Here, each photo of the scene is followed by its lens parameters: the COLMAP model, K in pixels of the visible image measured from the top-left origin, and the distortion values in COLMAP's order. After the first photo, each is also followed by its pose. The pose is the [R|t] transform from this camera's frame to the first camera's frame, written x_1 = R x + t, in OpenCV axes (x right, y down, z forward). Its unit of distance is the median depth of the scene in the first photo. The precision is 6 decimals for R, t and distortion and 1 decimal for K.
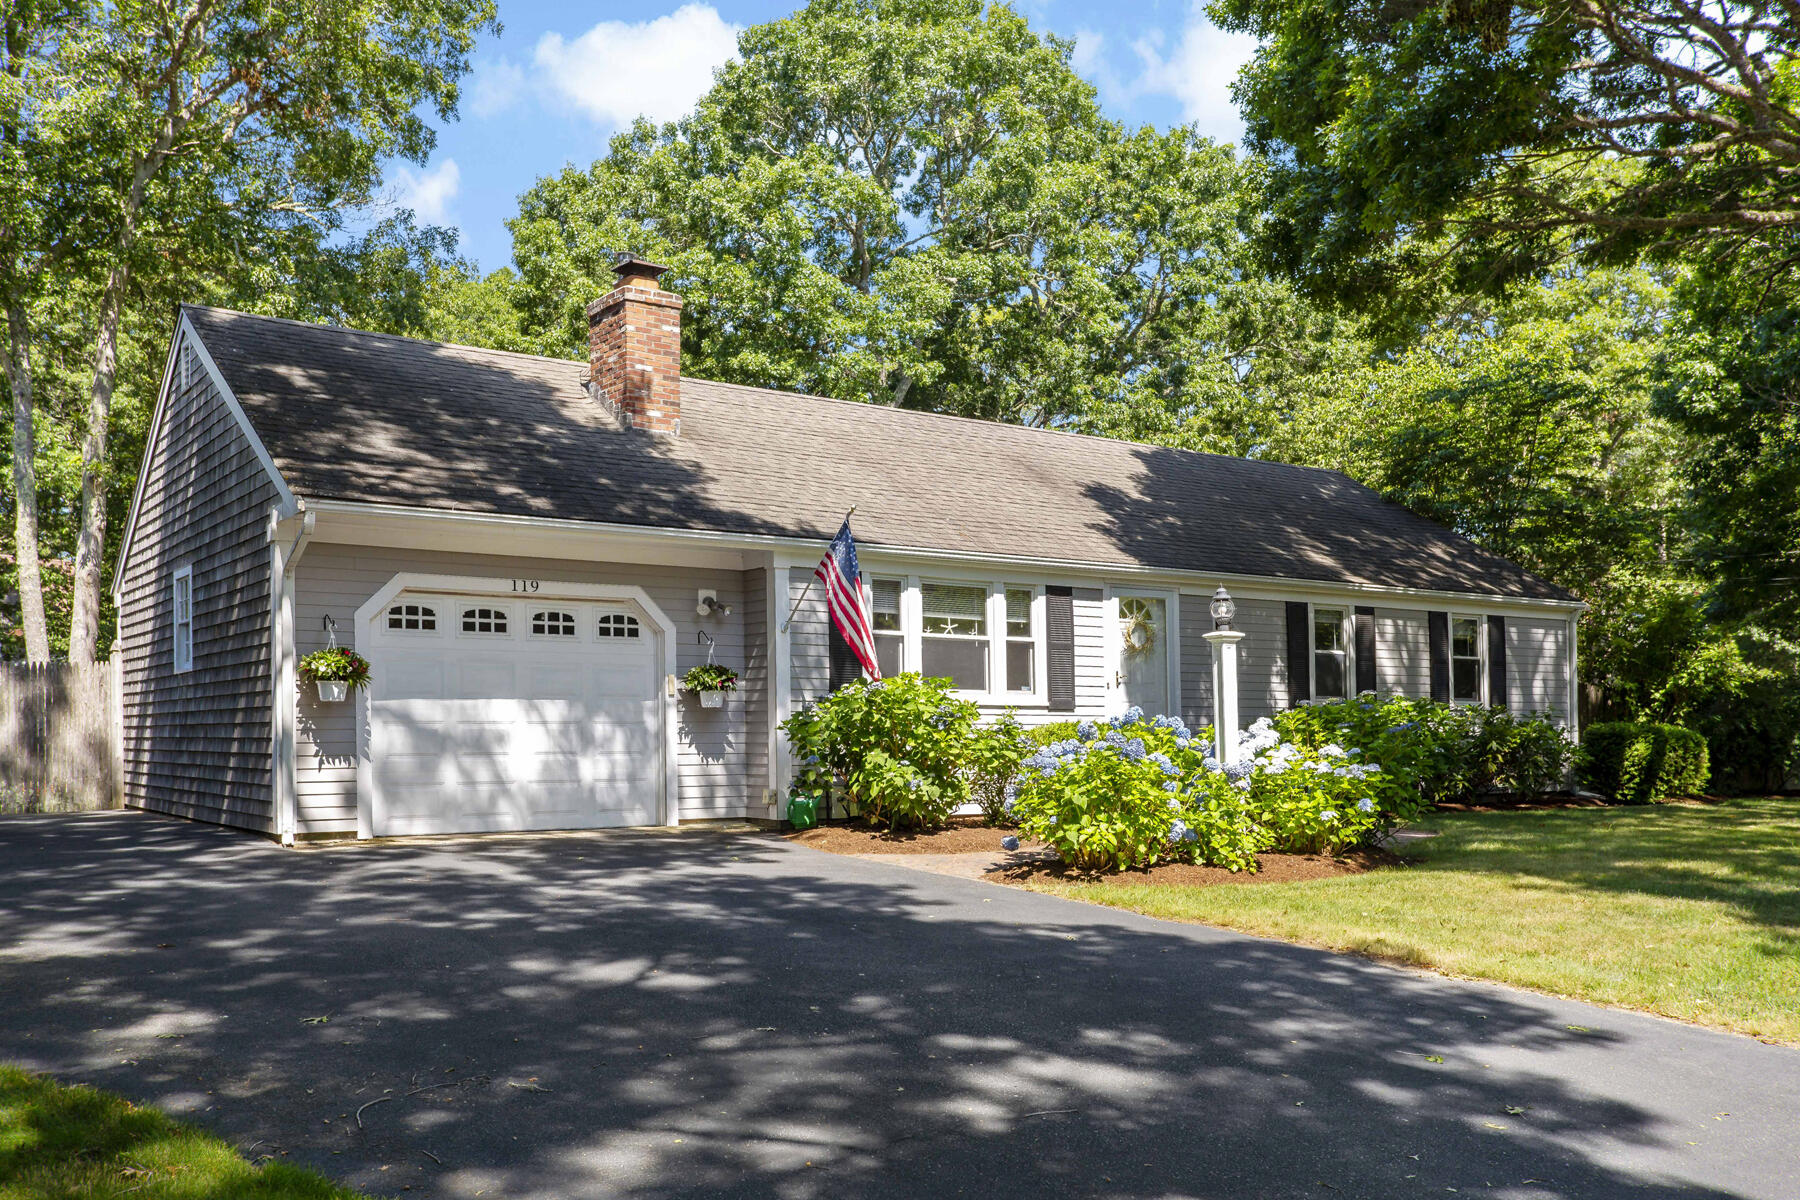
lens RADIAL K [[1485.5, 0, 807.1], [0, 1485.5, 496.8], [0, 0, 1]] dist [0.003336, -0.006851]
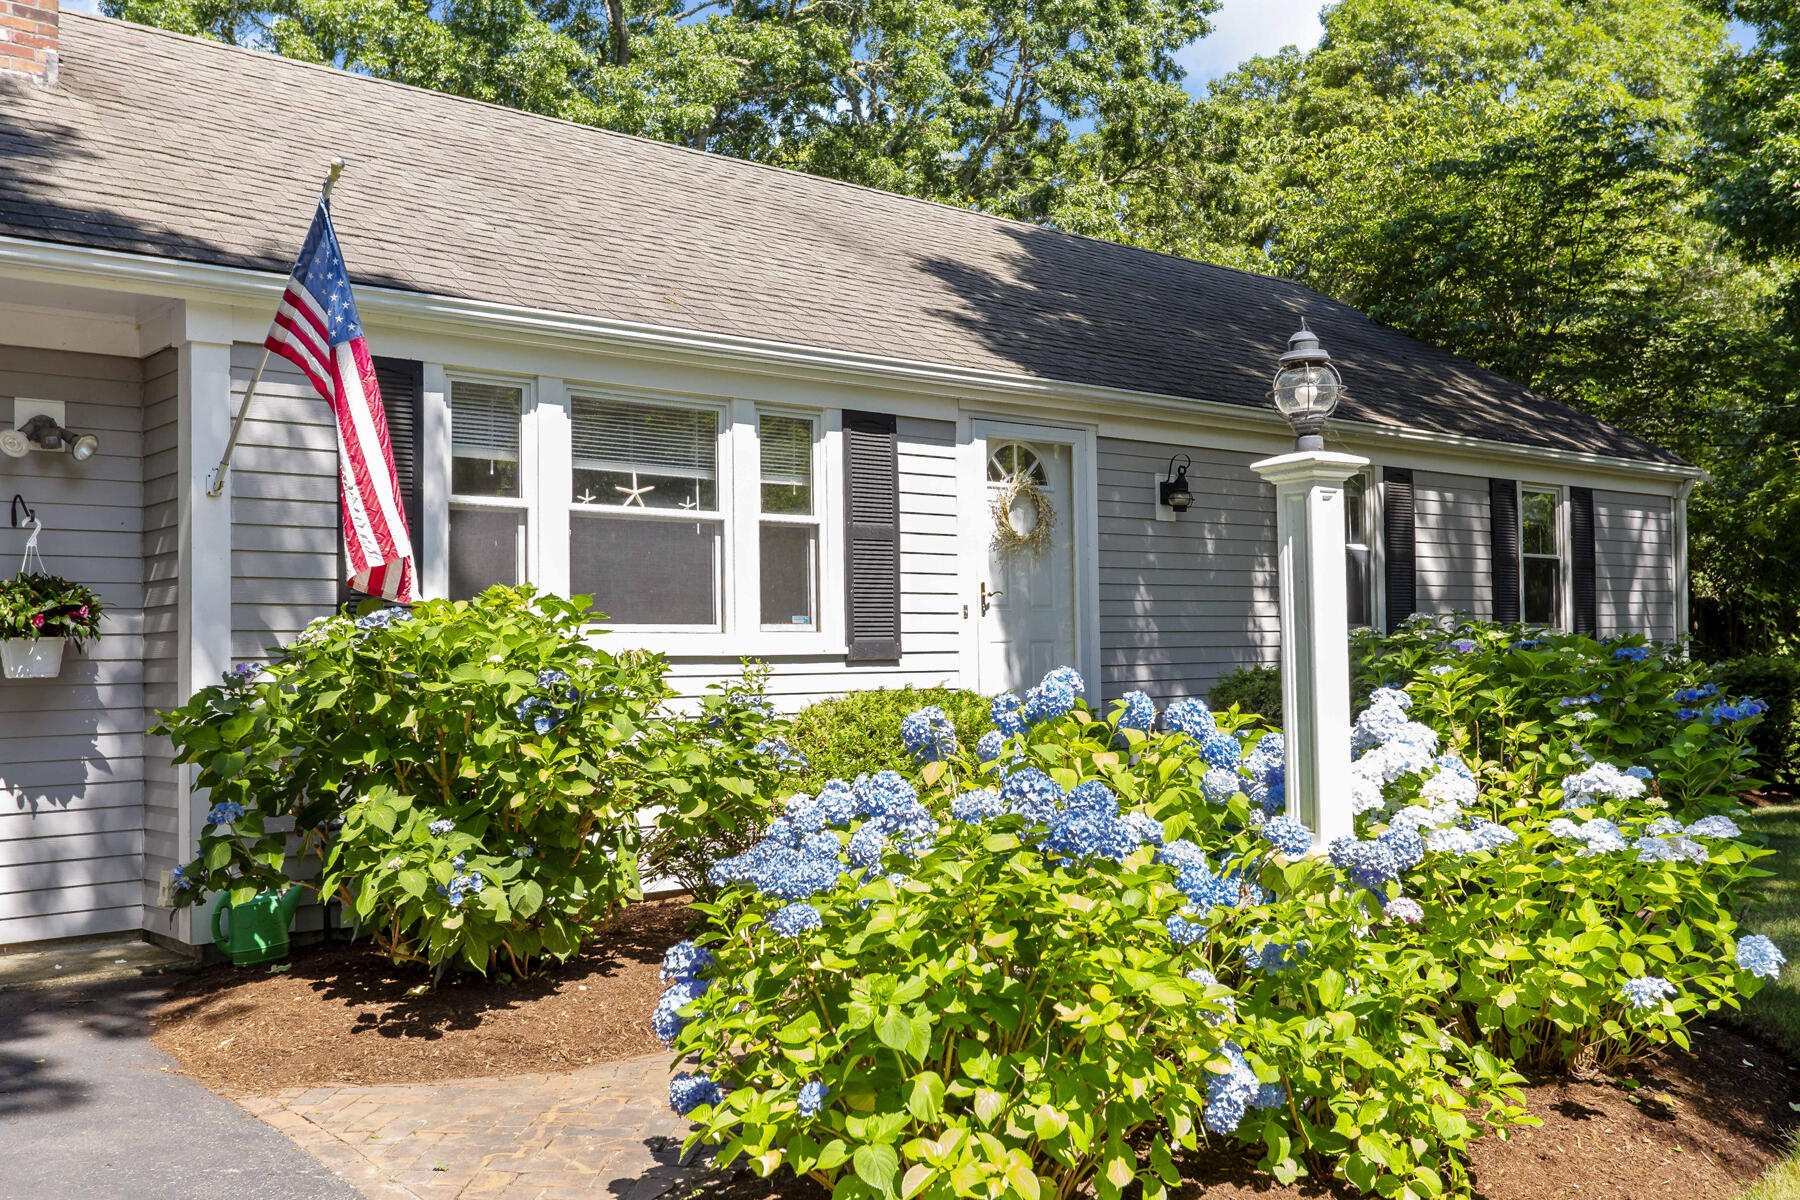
lens RADIAL K [[1746.3, 0, 895.6], [0, 1746.3, 597.9], [0, 0, 1]] dist [0.026000, 0.000000]
pose [[0.985285, -0.014438, 0.170309, 0.082082], [-0.005503, 0.993230, 0.116034, 0.056599], [-0.170831, -0.115263, 0.978535, 0.444776]]
